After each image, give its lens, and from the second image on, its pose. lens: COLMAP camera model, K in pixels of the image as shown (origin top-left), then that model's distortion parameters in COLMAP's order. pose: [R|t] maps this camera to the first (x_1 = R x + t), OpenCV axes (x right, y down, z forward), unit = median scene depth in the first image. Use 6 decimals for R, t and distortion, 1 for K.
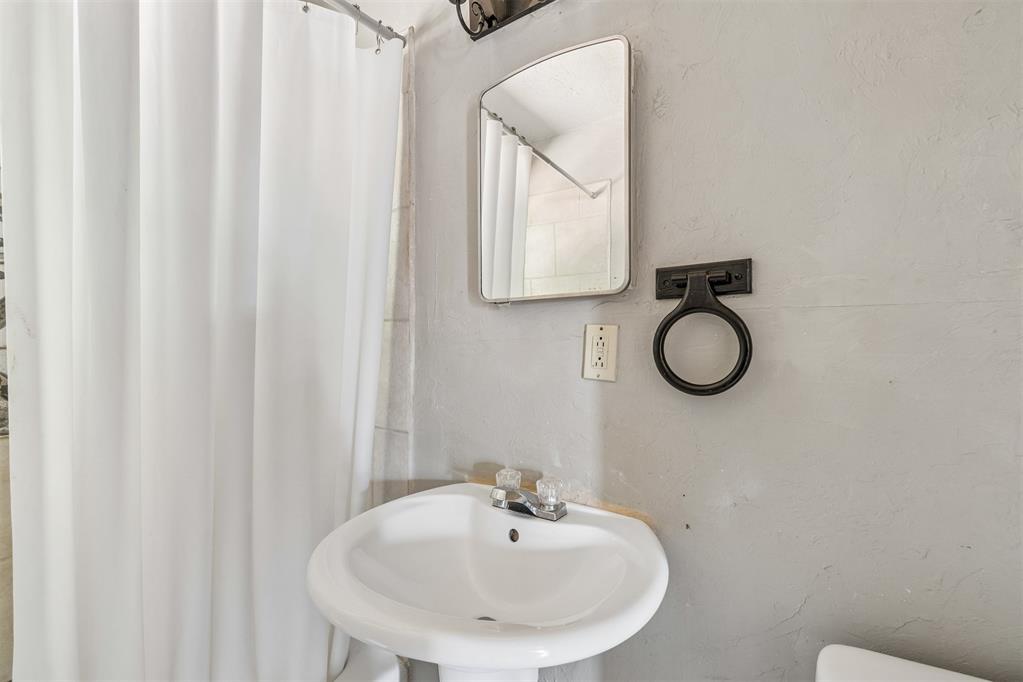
lens RADIAL K [[445.1, 0, 508.9], [0, 445.1, 341.4], [0, 0, 1]] dist [0.000729, 0.000370]
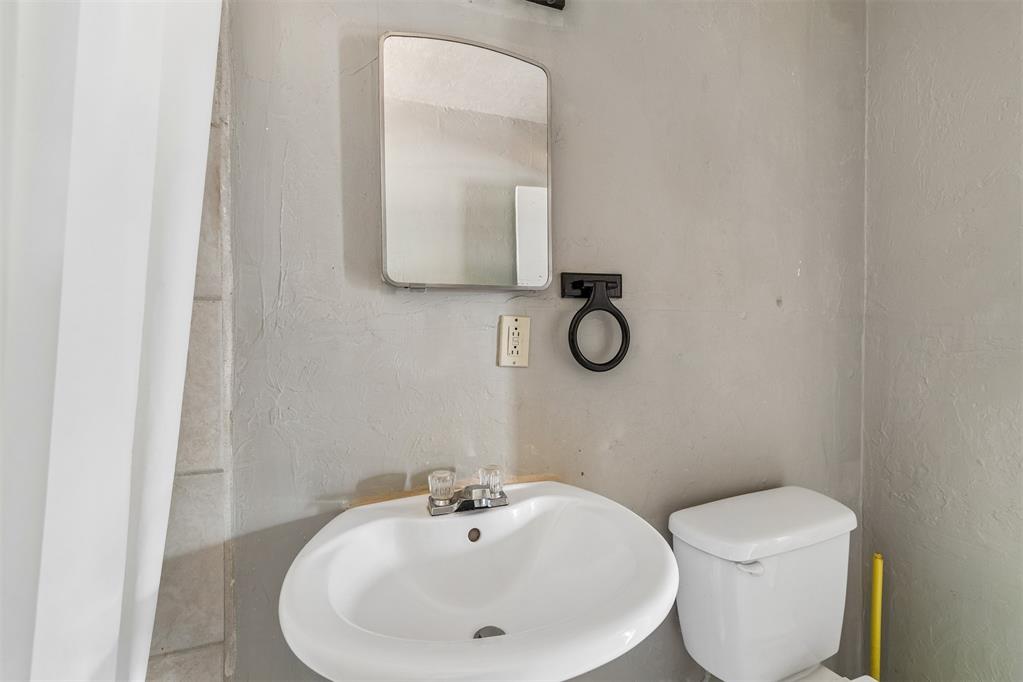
lens RADIAL K [[443.4, 0, 513.5], [0, 443.4, 335.8], [0, 0, 1]] dist [-0.000838, 0.000395]
pose [[0.585824, -0.006036, 0.810415, -0.666606], [0.000759, 0.999976, 0.006899, 0.002974], [-0.810438, -0.003427, 0.585815, 0.354566]]
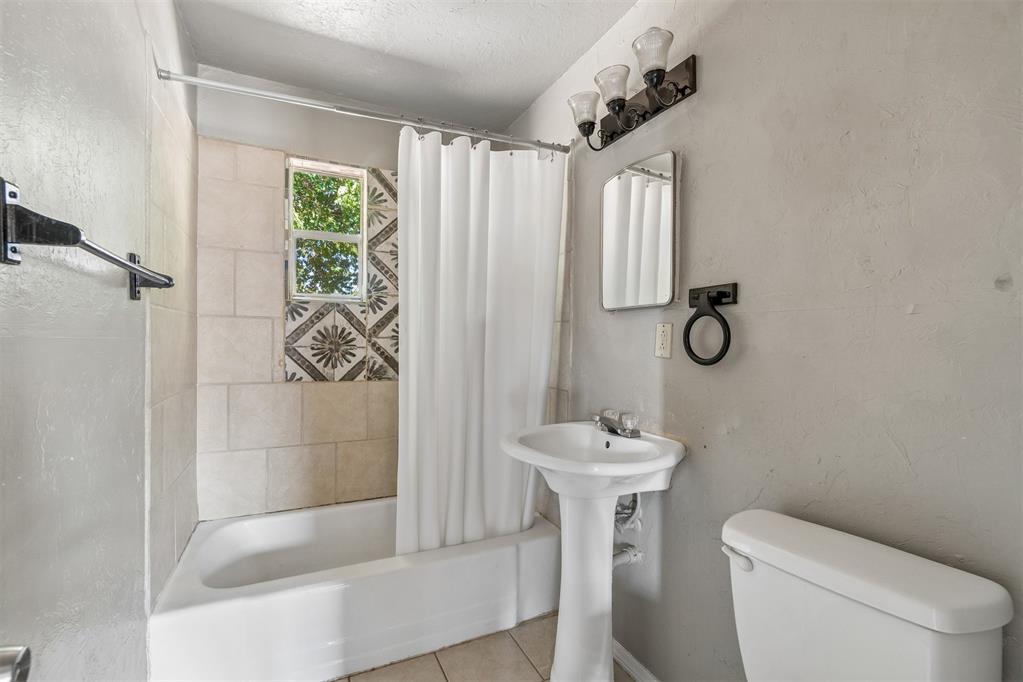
lens RADIAL K [[443.4, 0, 513.5], [0, 443.4, 335.8], [0, 0, 1]] dist [-0.000838, 0.000395]
pose [[0.875267, 0.005371, -0.483611, 0.498225], [-0.010260, 0.999920, -0.007464, 0.024847], [0.483532, 0.011495, 0.875251, -0.667170]]
